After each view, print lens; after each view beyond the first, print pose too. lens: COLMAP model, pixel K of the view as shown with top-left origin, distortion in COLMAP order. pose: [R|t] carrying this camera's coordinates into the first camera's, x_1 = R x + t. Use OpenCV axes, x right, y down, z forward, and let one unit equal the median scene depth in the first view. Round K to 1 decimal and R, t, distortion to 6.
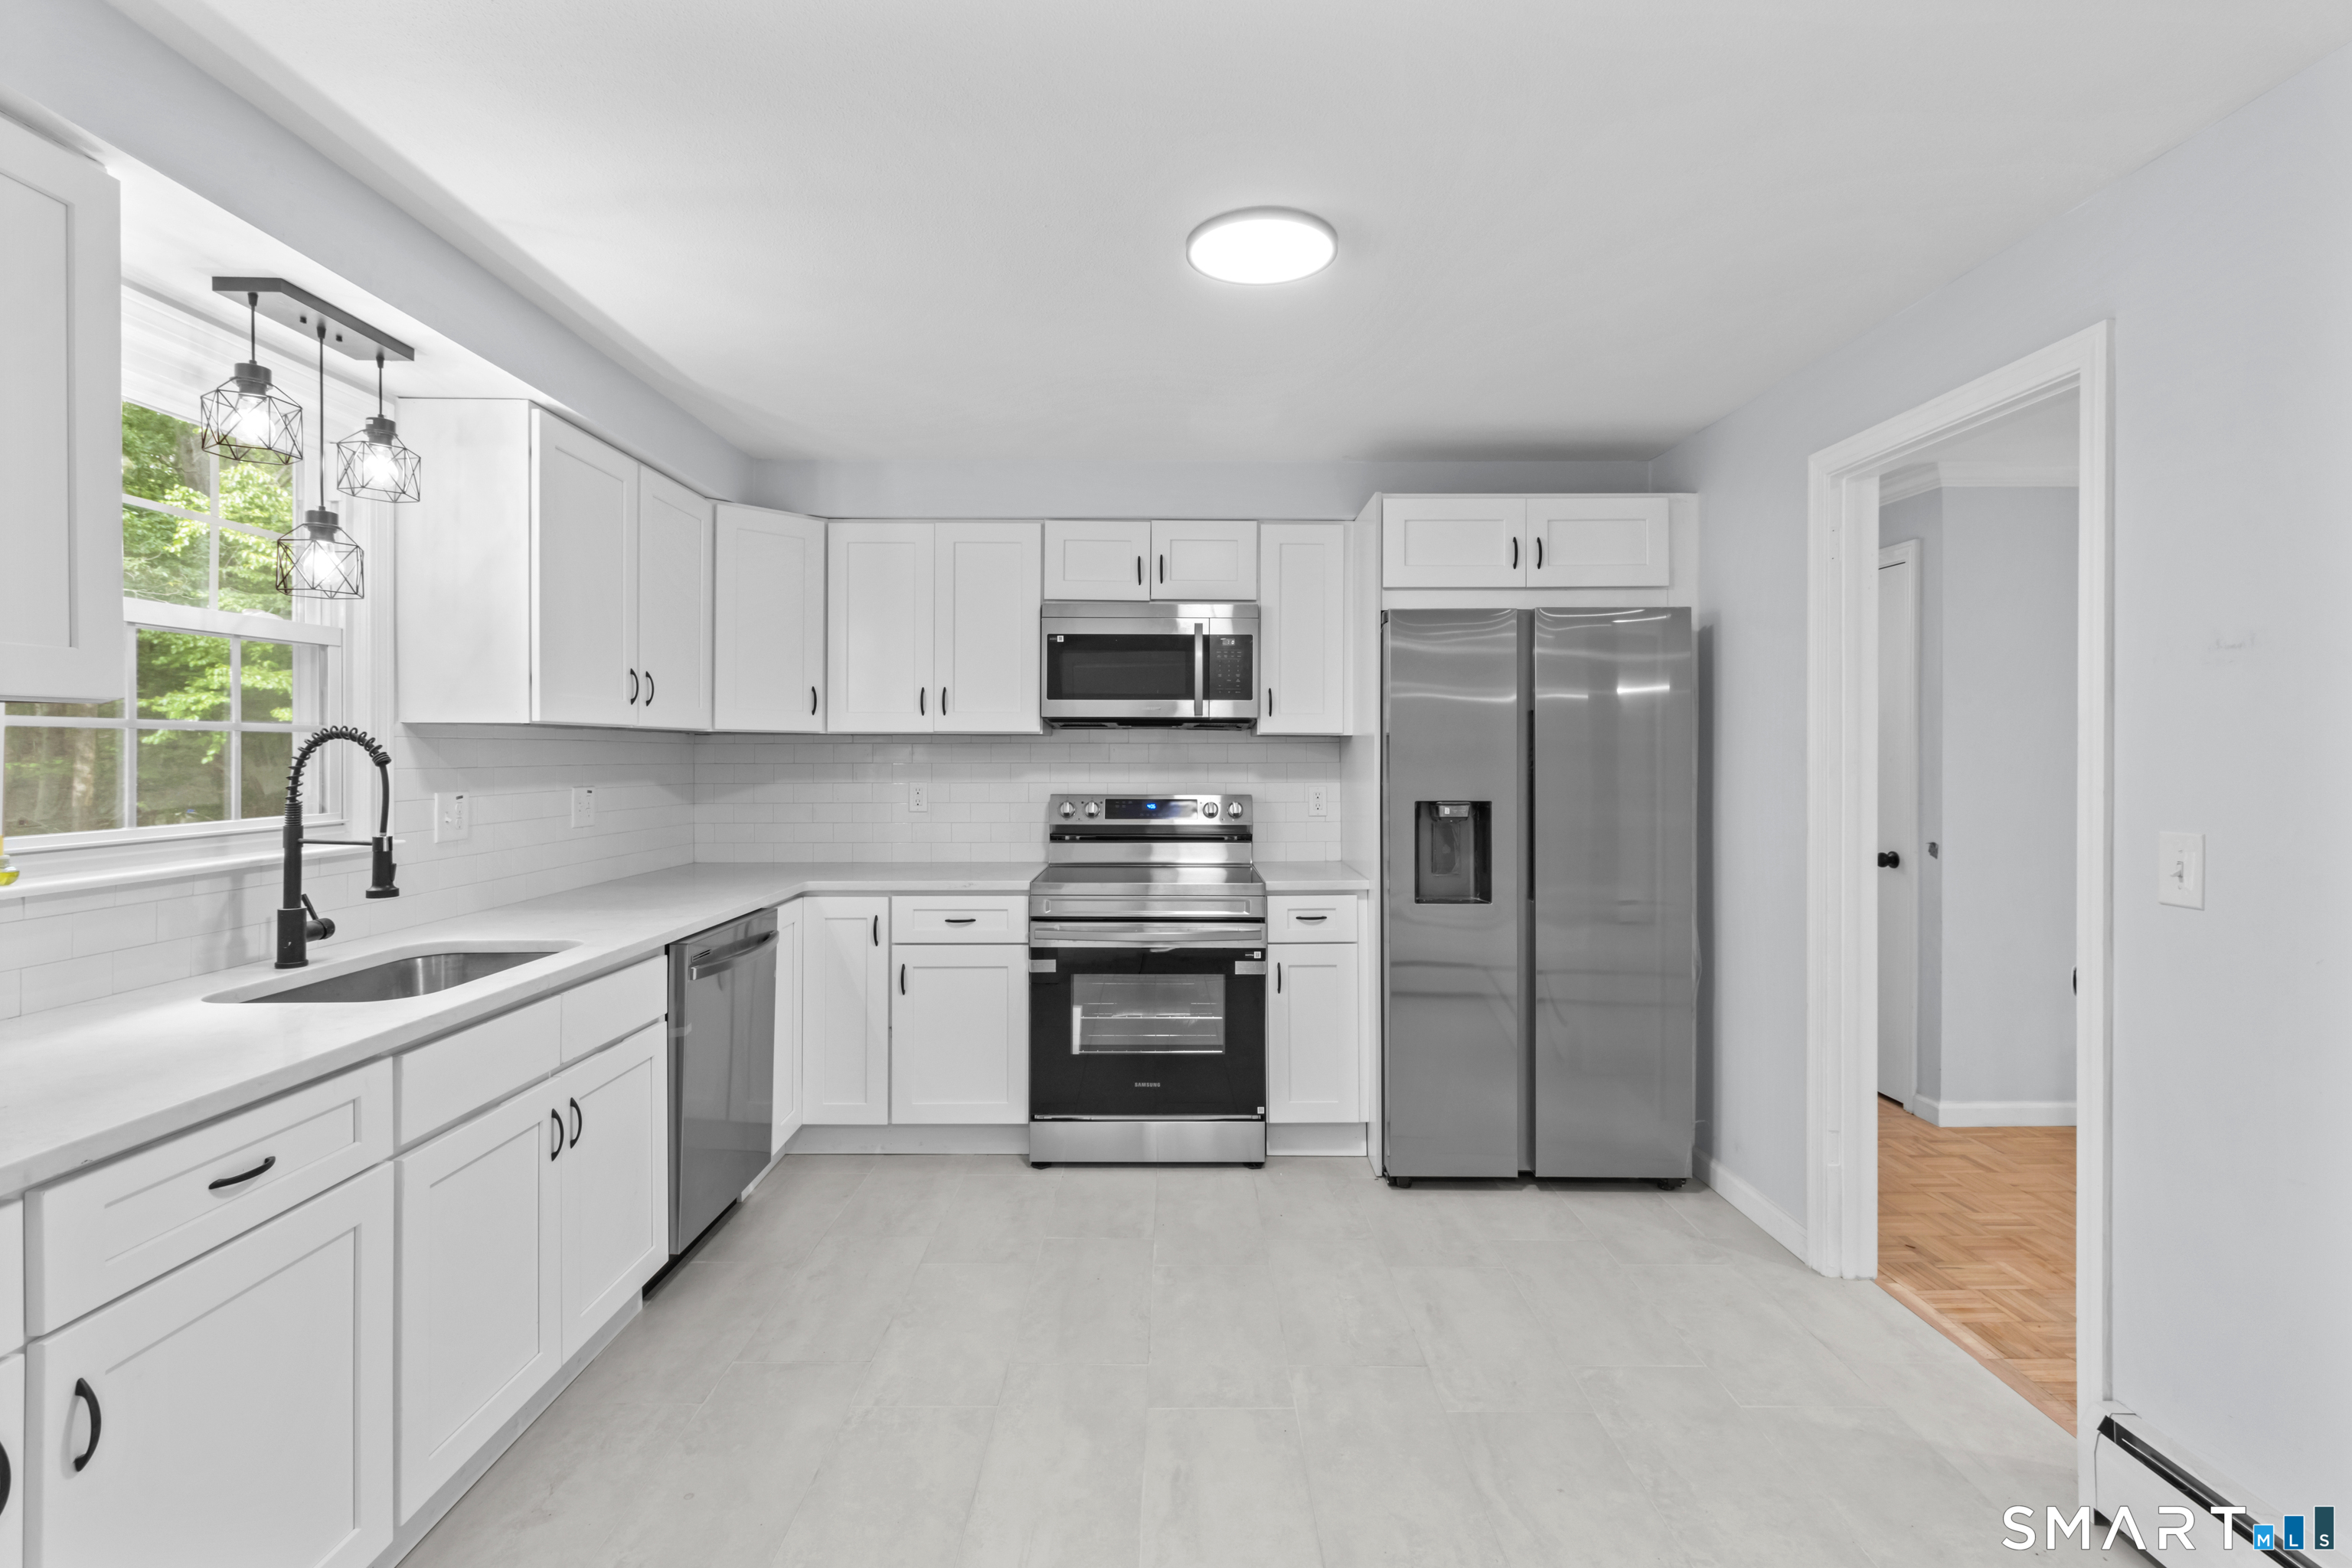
lens RADIAL K [[1093.2, 0, 1168.6], [0, 1093.2, 755.5], [0, 0, 1]] dist [0.002324, 0.000200]
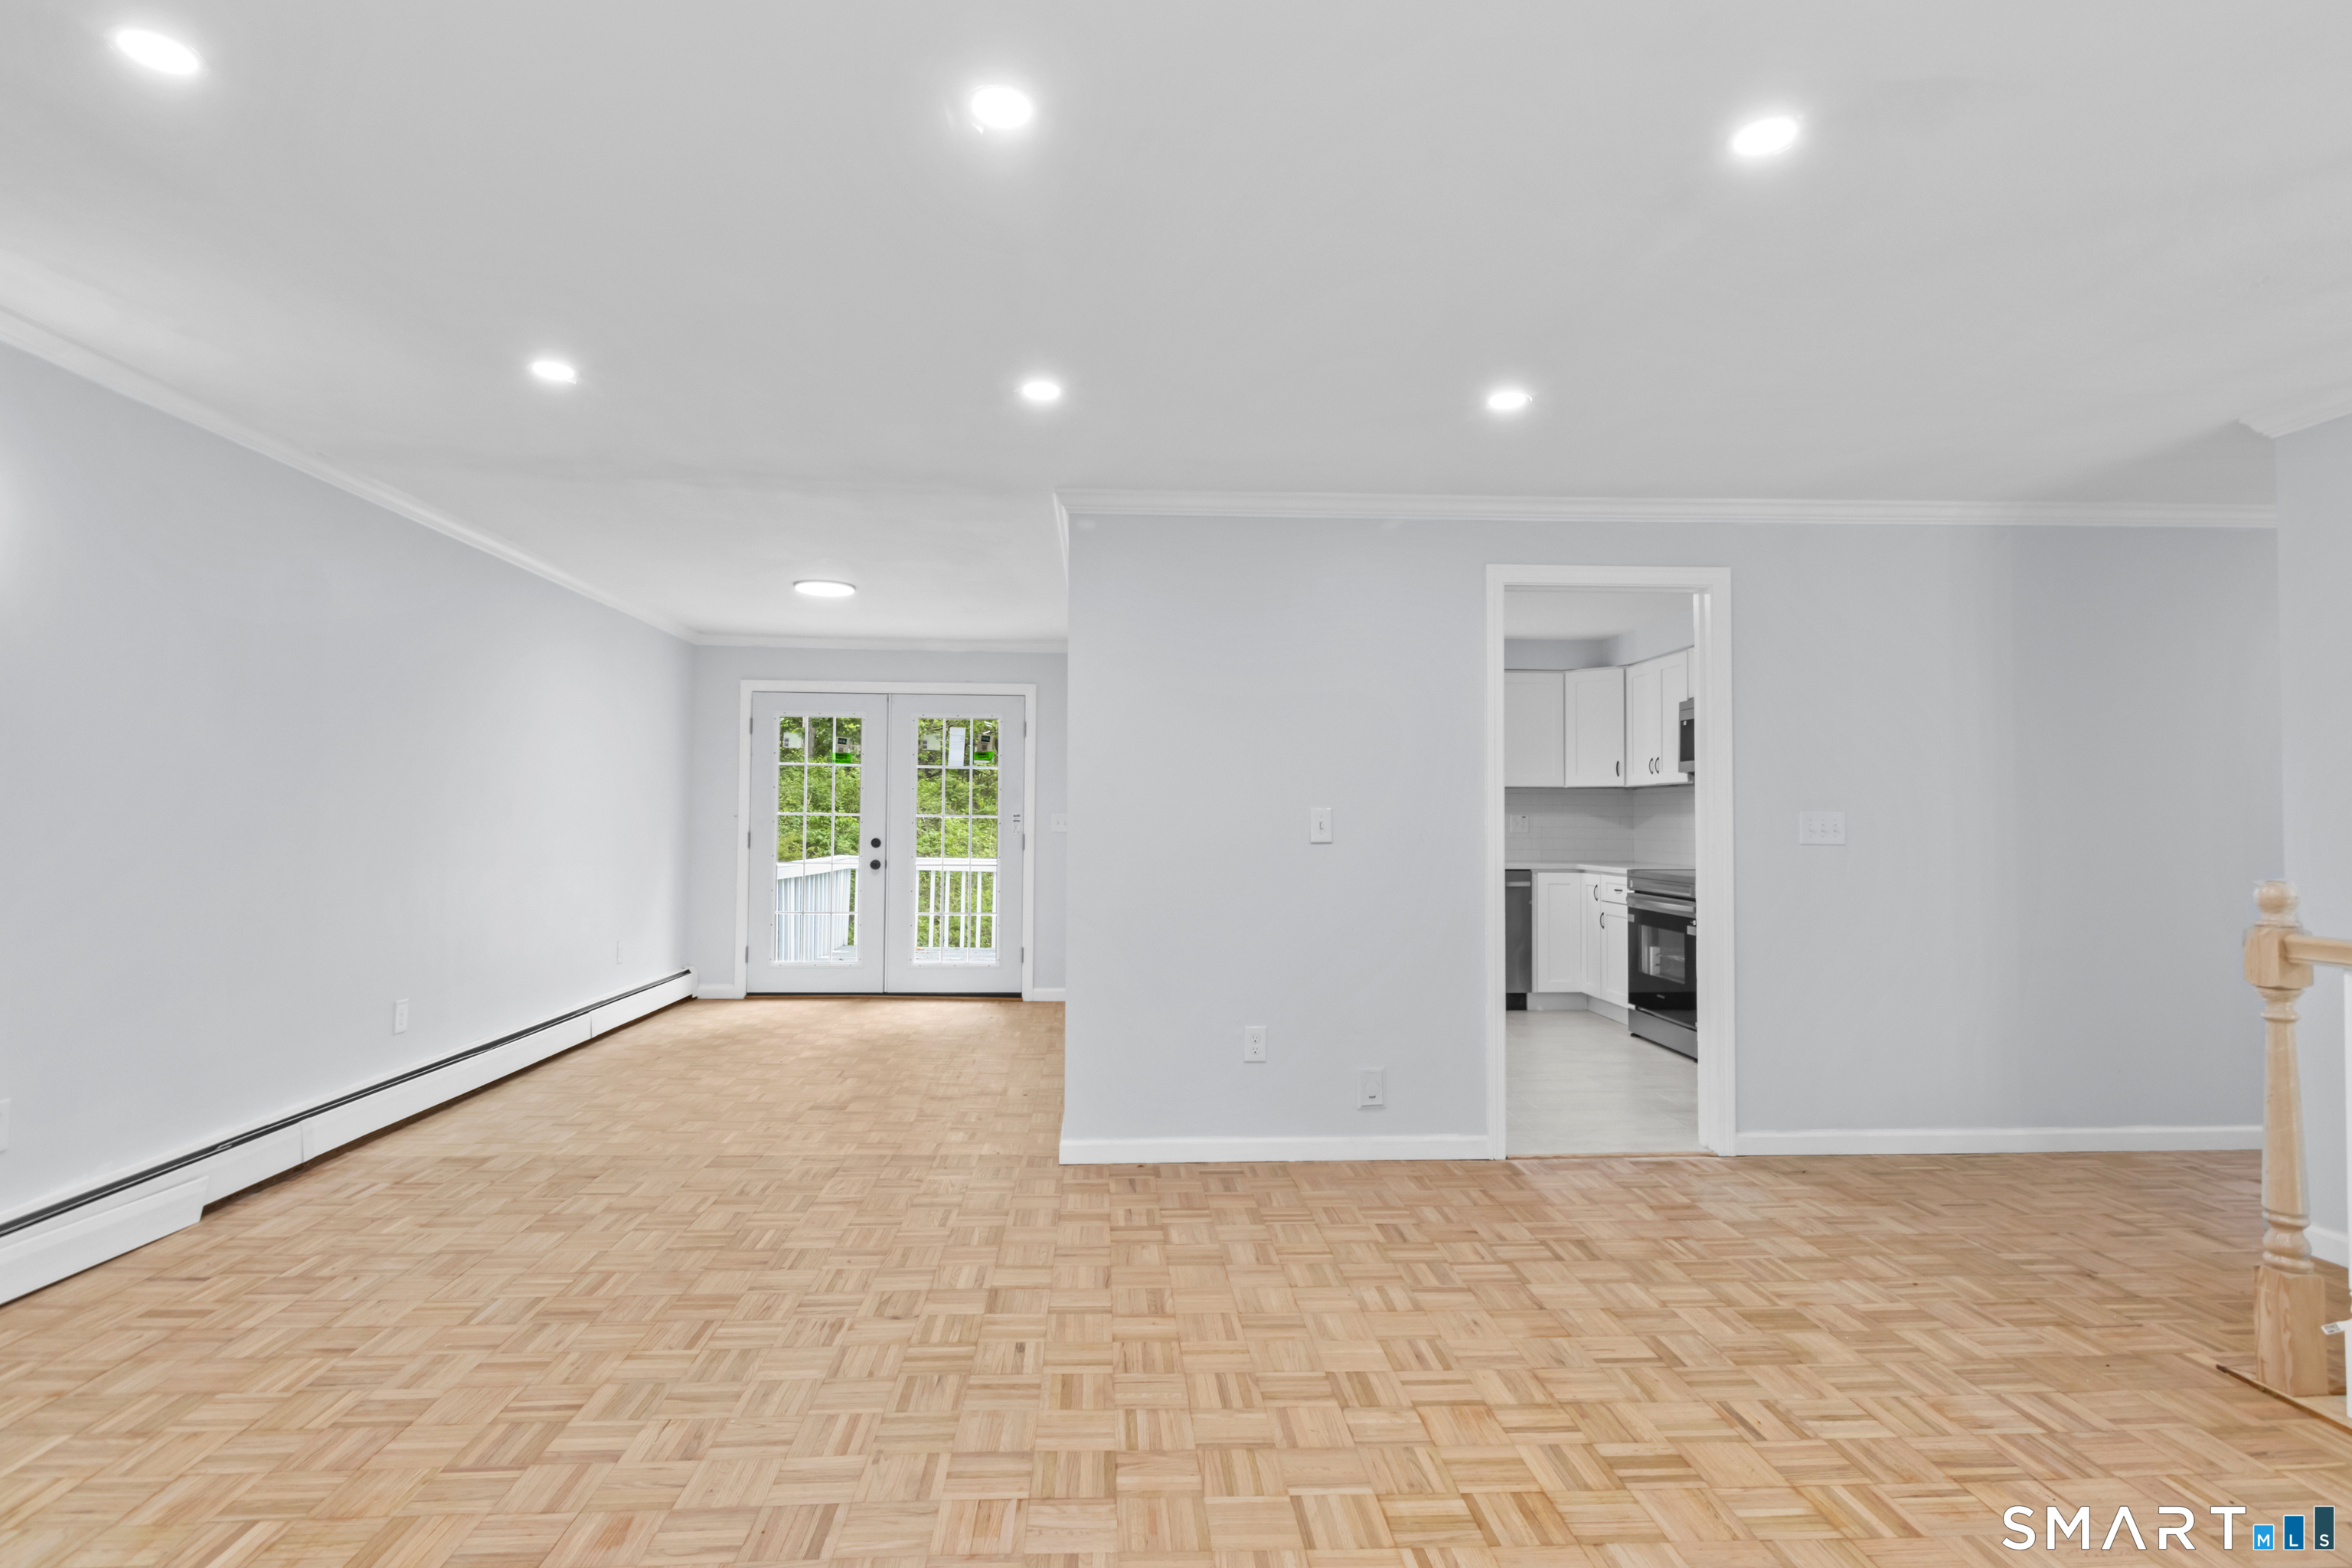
lens RADIAL K [[1165.0, 0, 1148.3], [0, 1165.0, 780.5], [0, 0, 1]] dist [0.003813, -0.000183]
pose [[0.042347, -0.033287, -0.998548, 2.019654], [-0.004664, 0.999427, -0.033514, 0.048682], [0.999092, 0.006077, 0.042168, 0.191127]]
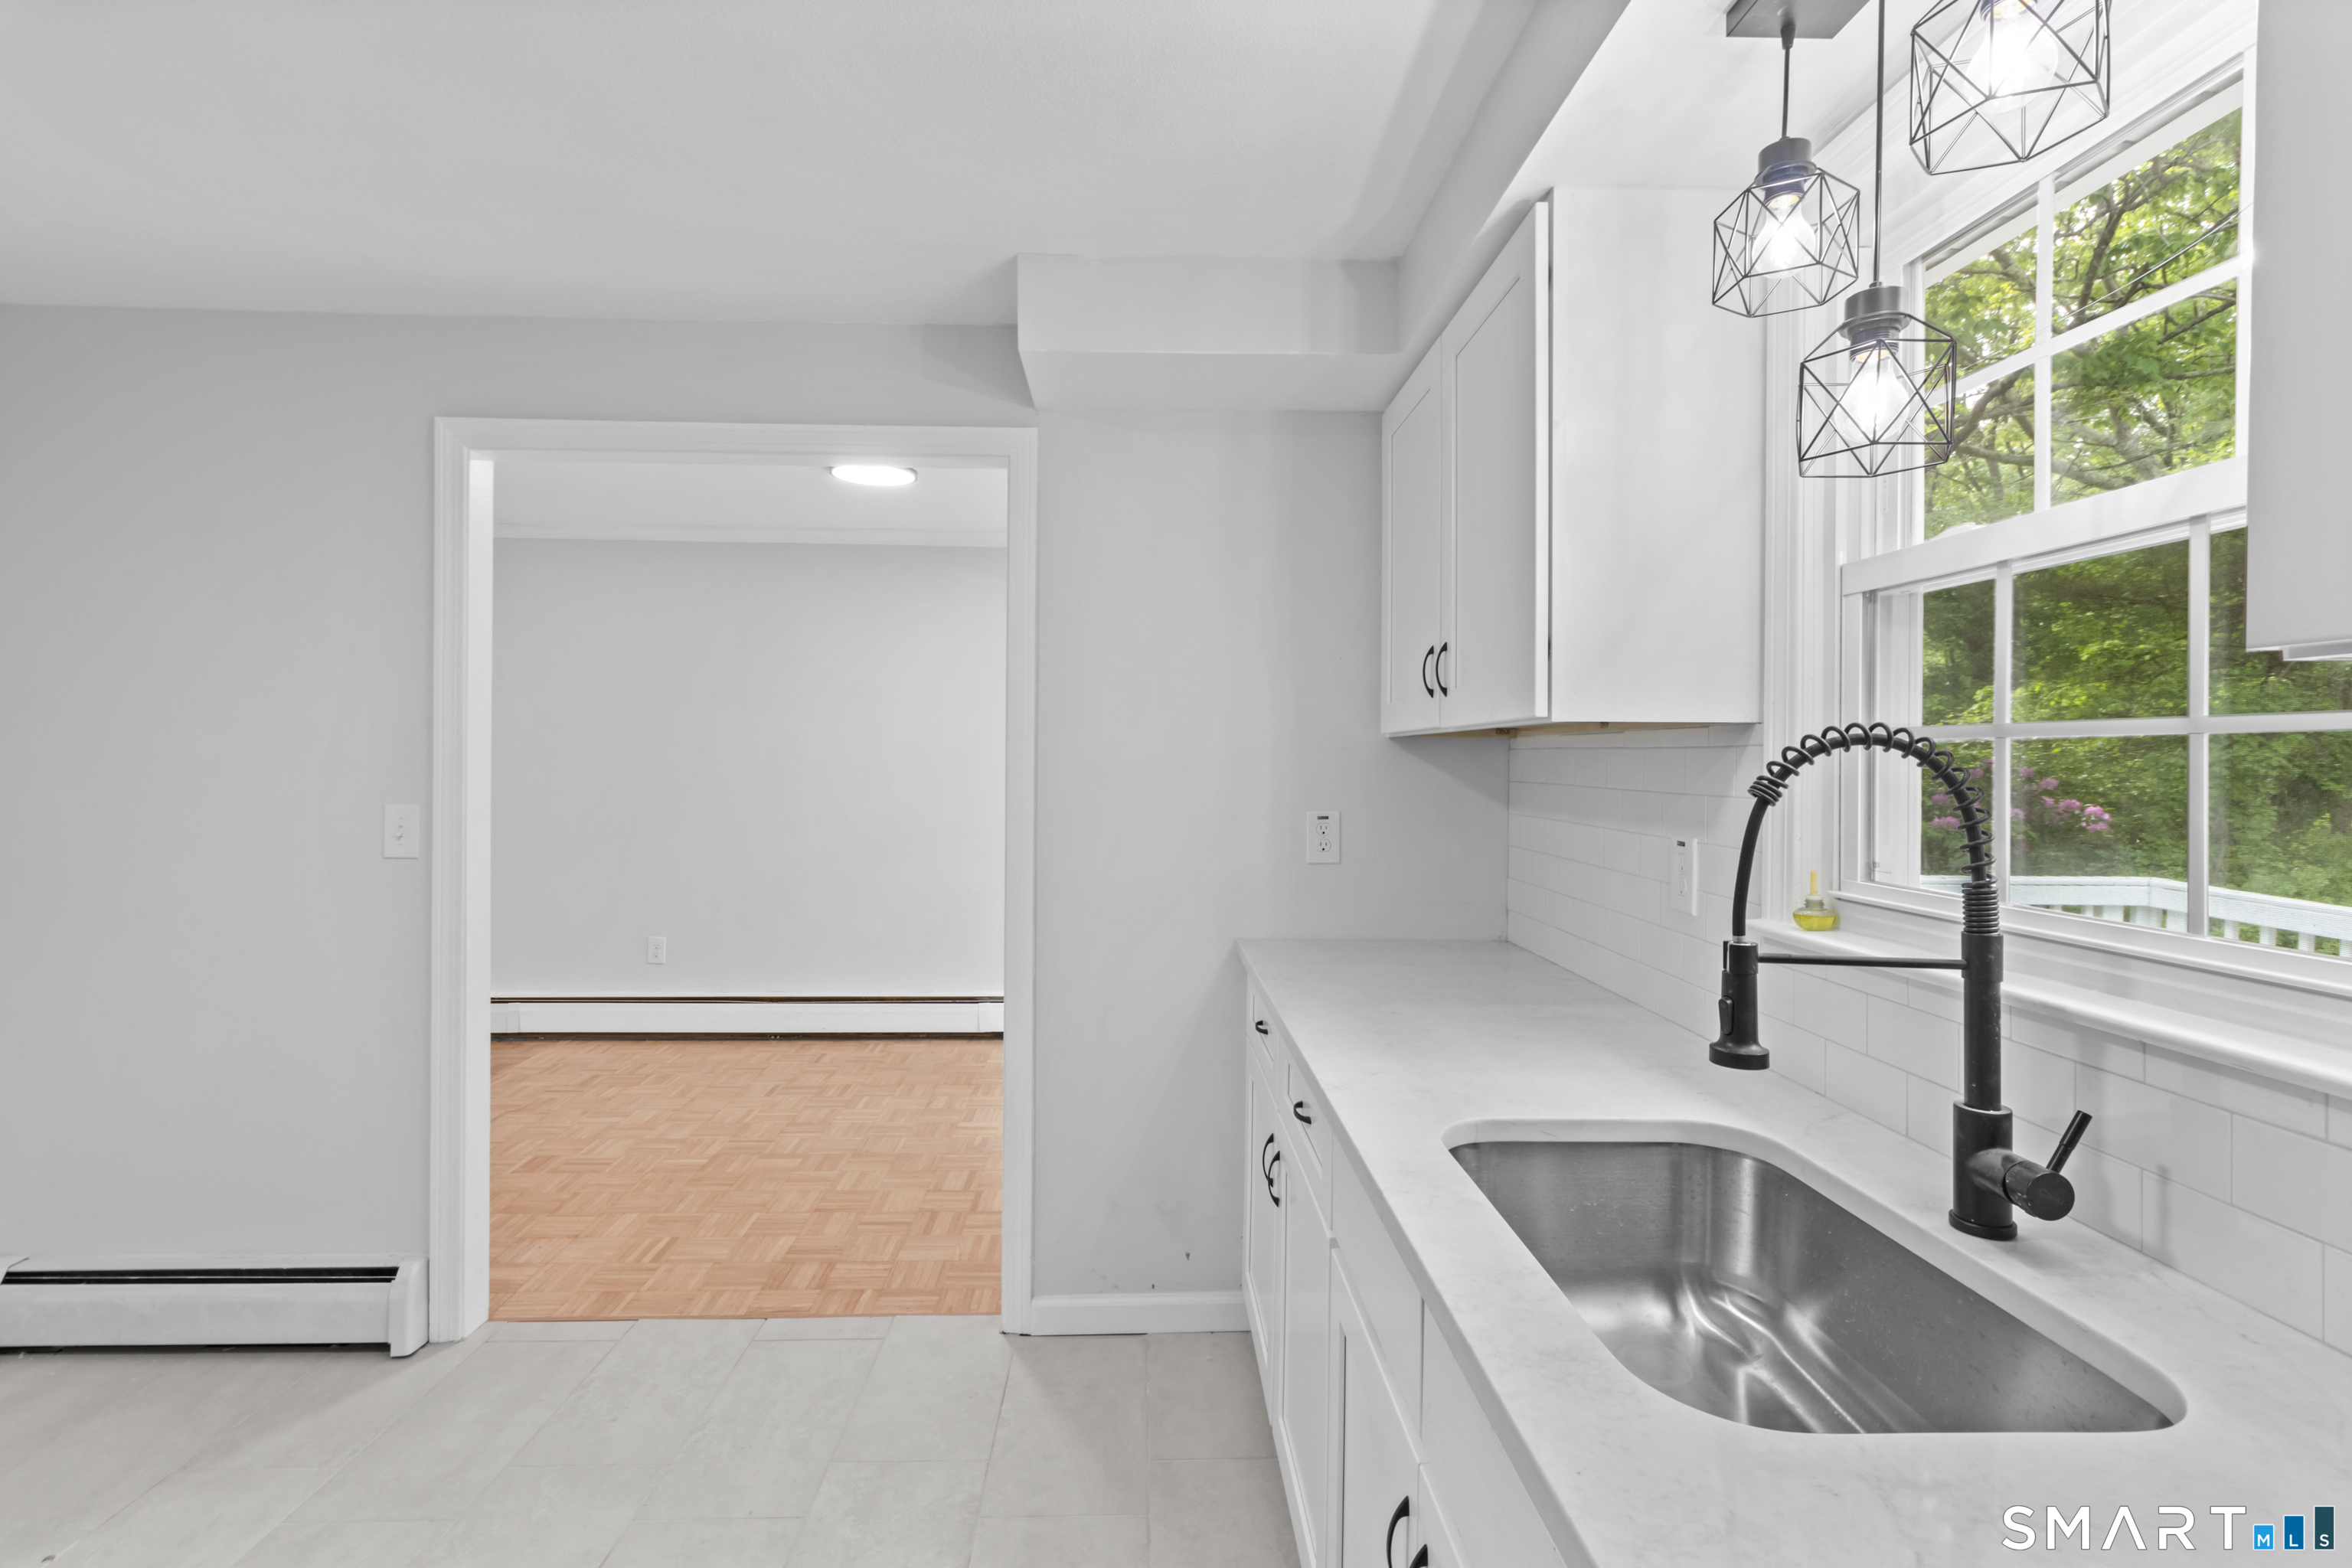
lens RADIAL K [[1114.3, 0, 1167.2], [0, 1114.3, 756.8], [0, 0, 1]] dist [0.003957, 0.000157]
pose [[-0.999506, -0.008301, -0.030314, -0.311449], [-0.008383, 0.999962, 0.002552, -0.008263], [0.030291, 0.002805, -0.999537, 1.073817]]
